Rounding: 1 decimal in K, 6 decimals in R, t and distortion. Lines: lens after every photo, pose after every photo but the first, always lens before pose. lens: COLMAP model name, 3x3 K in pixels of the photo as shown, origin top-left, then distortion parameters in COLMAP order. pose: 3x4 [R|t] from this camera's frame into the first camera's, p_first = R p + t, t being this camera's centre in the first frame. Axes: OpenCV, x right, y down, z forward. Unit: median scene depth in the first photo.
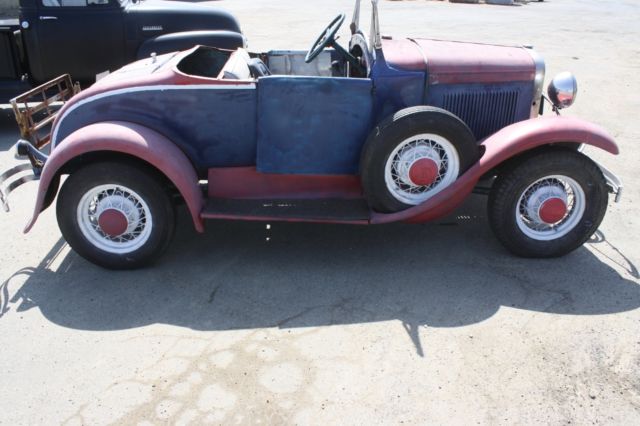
lens RADIAL K [[547.5, 0, 320.0], [0, 547.5, 213.0], [0, 0, 1]] dist [-0.185134, 0.226160]
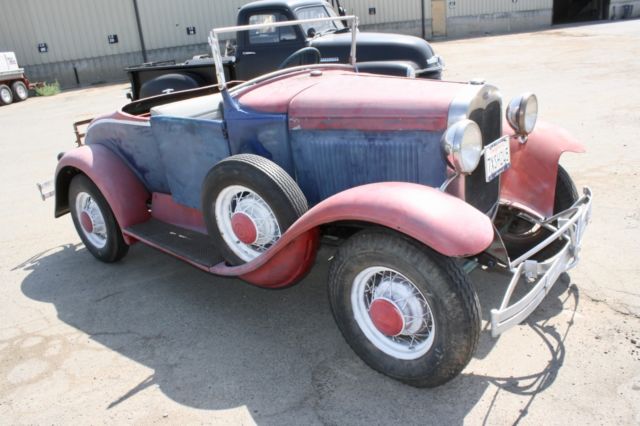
lens RADIAL K [[547.5, 0, 320.0], [0, 547.5, 213.0], [0, 0, 1]] dist [-0.185134, 0.226160]
pose [[0.716957, 0.163057, -0.677780, 0.848600], [-0.187864, 0.981483, 0.037397, -0.151255], [0.671327, 0.100519, 0.734313, 0.413408]]
